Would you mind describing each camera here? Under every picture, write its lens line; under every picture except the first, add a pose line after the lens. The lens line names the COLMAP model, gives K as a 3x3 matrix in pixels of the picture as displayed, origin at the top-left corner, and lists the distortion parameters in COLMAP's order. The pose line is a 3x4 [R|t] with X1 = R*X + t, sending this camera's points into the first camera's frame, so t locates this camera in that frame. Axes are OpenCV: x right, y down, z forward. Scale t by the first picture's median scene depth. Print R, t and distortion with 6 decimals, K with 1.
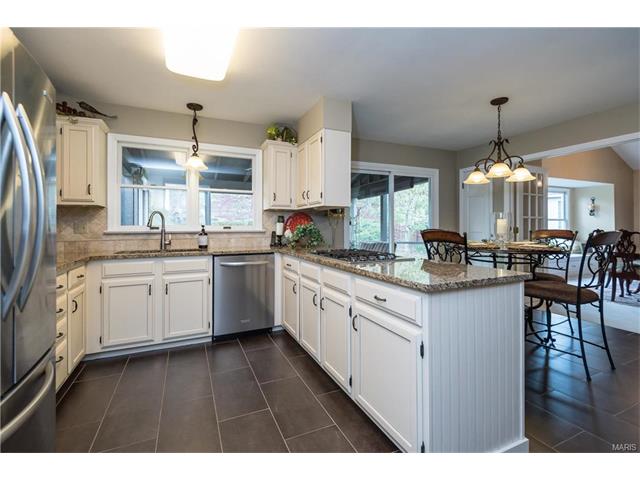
lens RADIAL K [[299.6, 0, 321.5], [0, 299.6, 224.1], [0, 0, 1]] dist [0.000020, -0.000005]
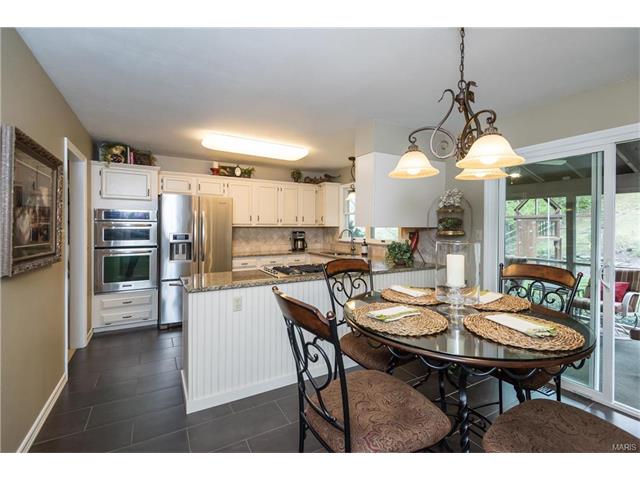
lens RADIAL K [[291.2, 0, 311.5], [0, 291.2, 228.2], [0, 0, 1]] dist [0.002728, -0.007804]
pose [[0.073304, 0.002874, -0.997305, 0.990432], [0.002754, 0.999991, 0.003084, -0.053155], [0.997306, -0.002972, 0.073296, 0.690052]]
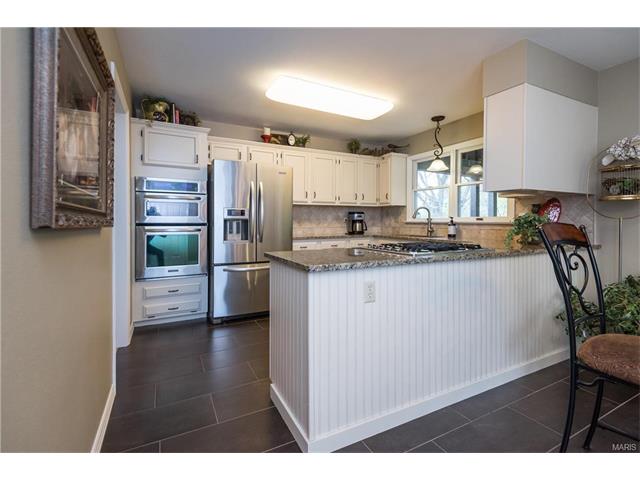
lens RADIAL K [[289.9, 0, 306.3], [0, 289.9, 223.6], [0, 0, 1]] dist [0.012320, -0.000174]
pose [[0.027450, 0.008725, -0.999585, 0.734019], [0.002615, 0.999958, 0.008800, 0.018977], [0.999620, -0.002855, 0.027426, 0.439570]]
